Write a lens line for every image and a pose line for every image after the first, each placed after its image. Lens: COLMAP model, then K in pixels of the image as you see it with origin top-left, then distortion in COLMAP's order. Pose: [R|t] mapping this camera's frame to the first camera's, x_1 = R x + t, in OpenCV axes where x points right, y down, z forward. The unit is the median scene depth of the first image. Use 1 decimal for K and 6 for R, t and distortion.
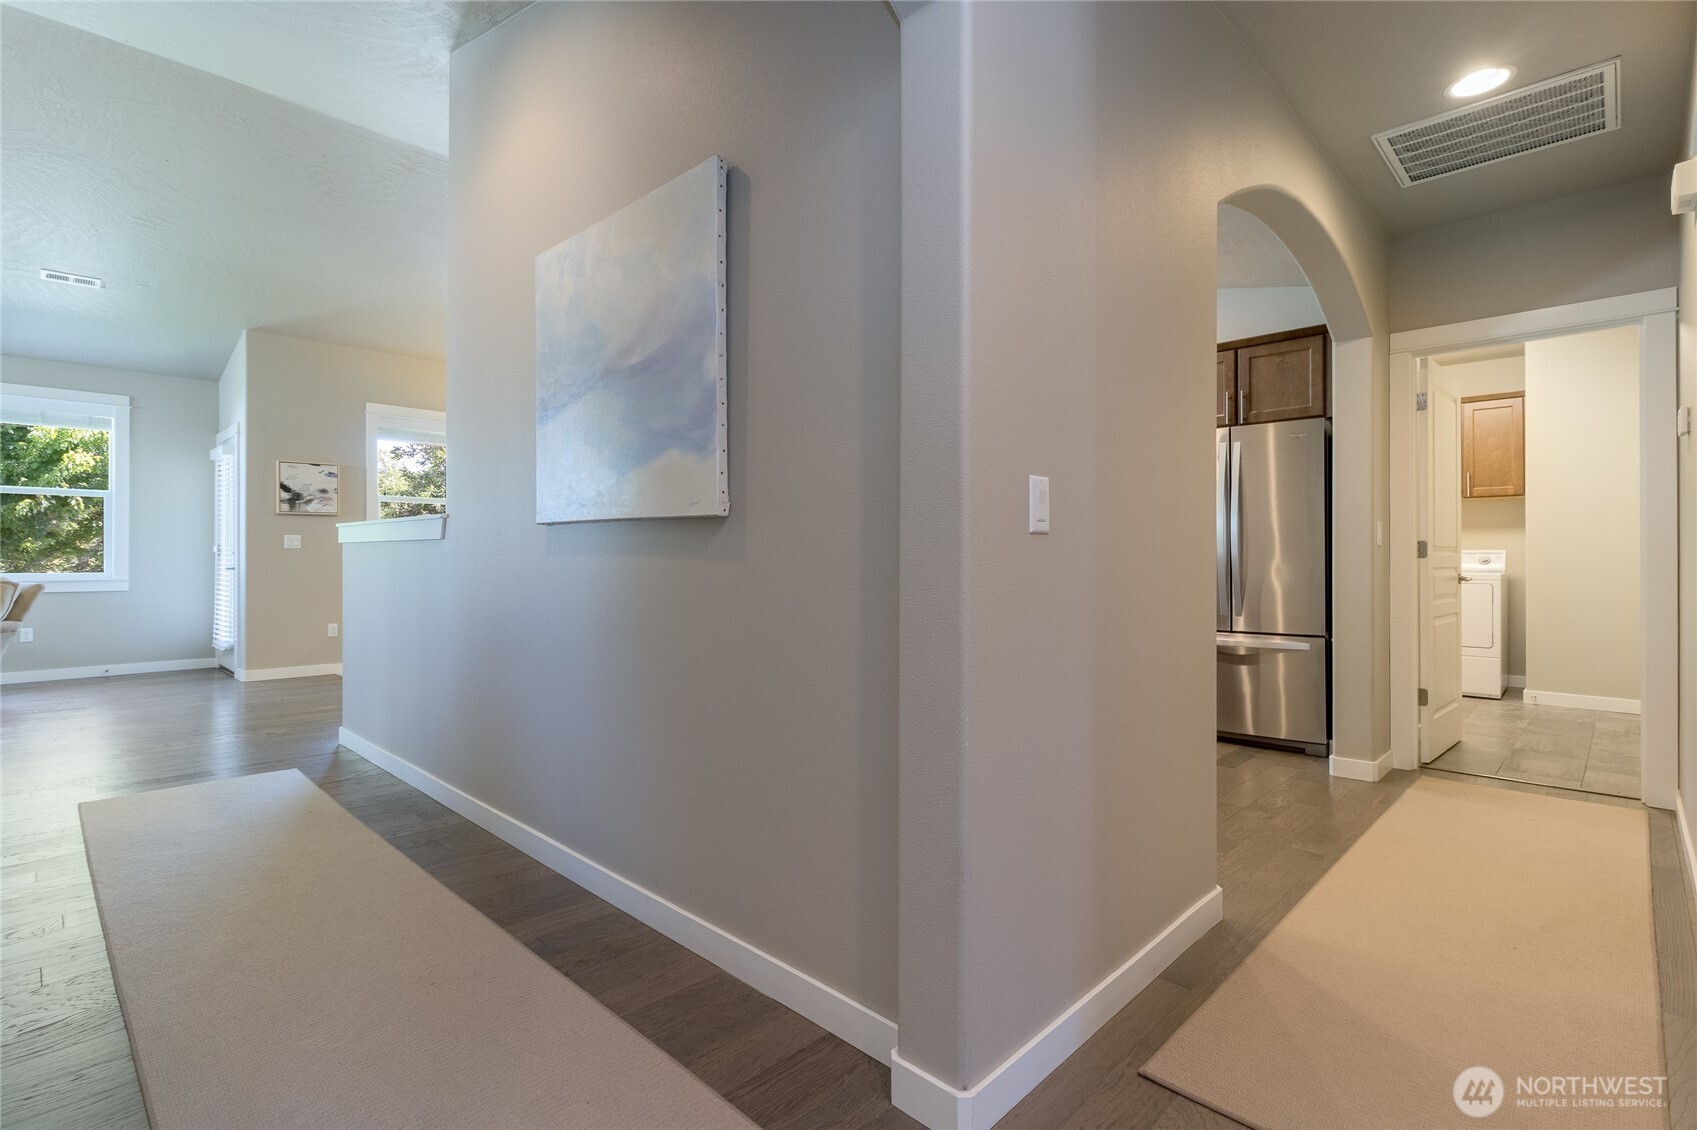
lens RADIAL K [[819.1, 0, 855.1], [0, 819.1, 562.8], [0, 0, 1]] dist [0.001131, 0.002786]
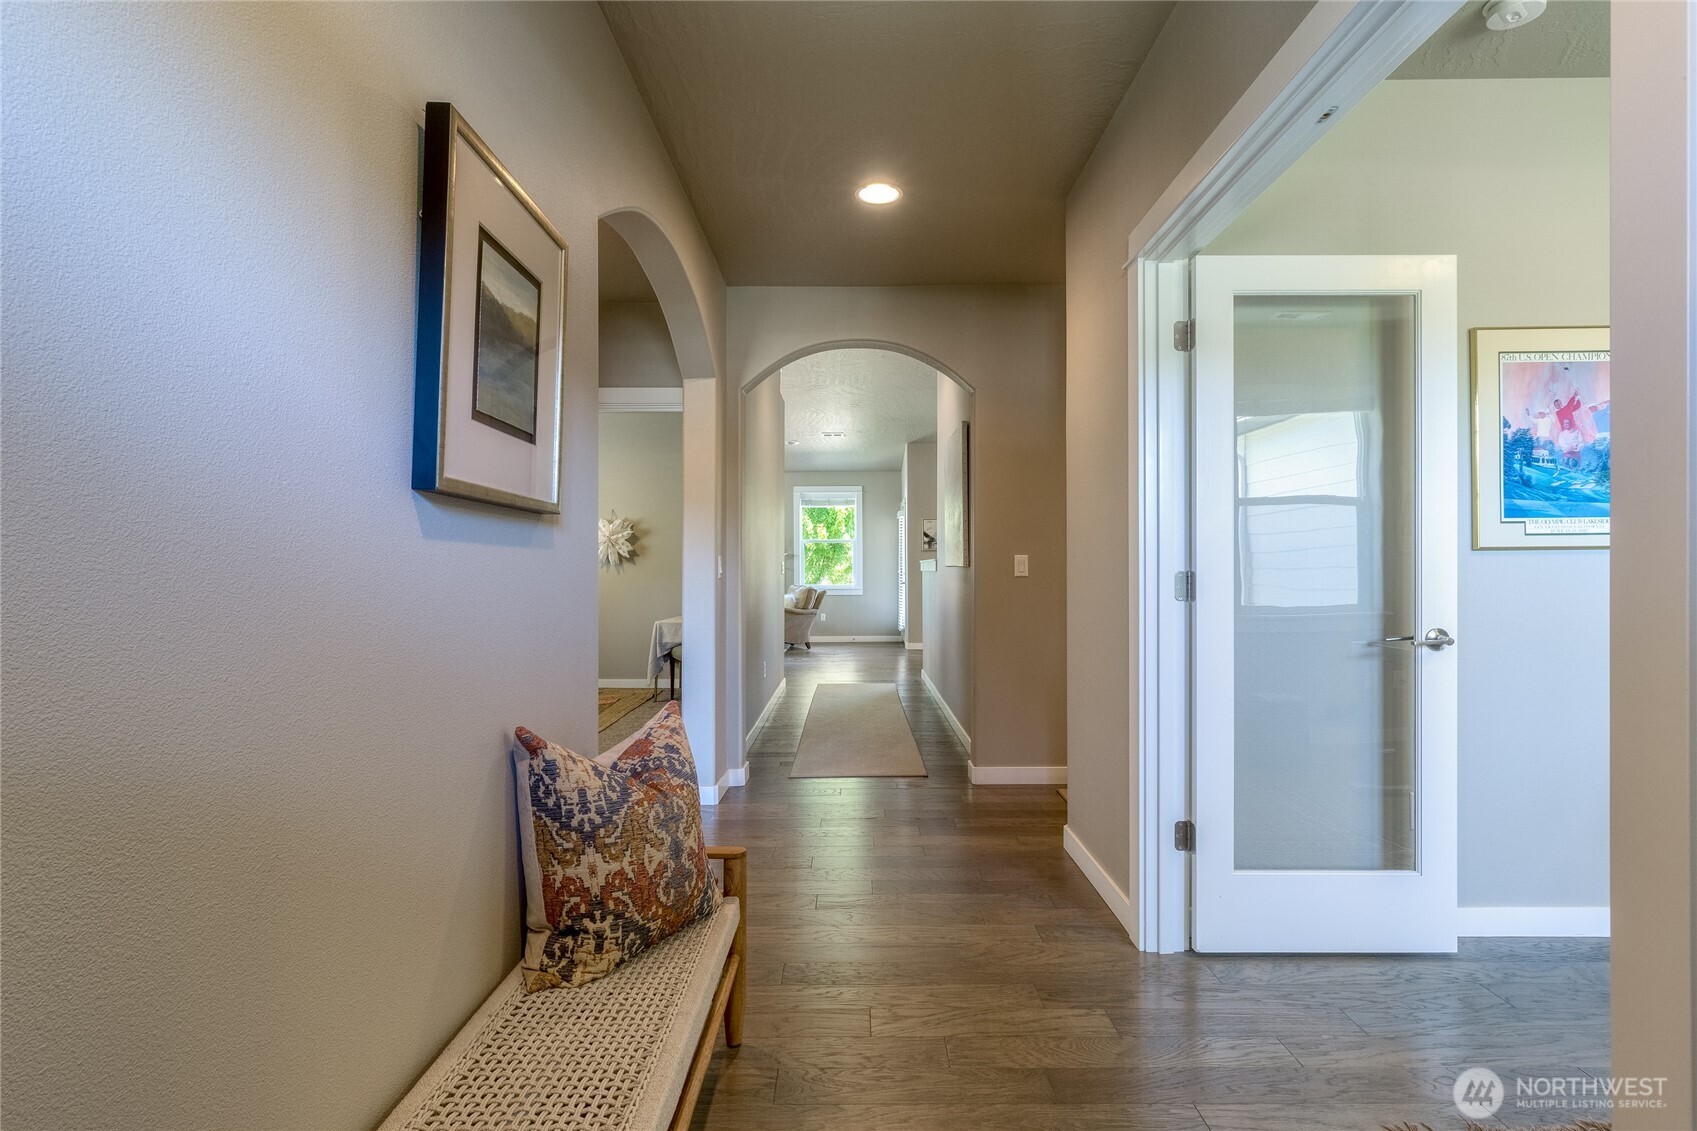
lens RADIAL K [[819.1, 0, 848.8], [0, 819.1, 566.0], [0, 0, 1]] dist [0.001131, 0.002786]
pose [[0.692813, -0.008441, -0.721068, 0.399121], [0.000932, 0.999941, -0.010811, -0.010295], [0.721117, 0.006818, 0.692780, -0.269631]]
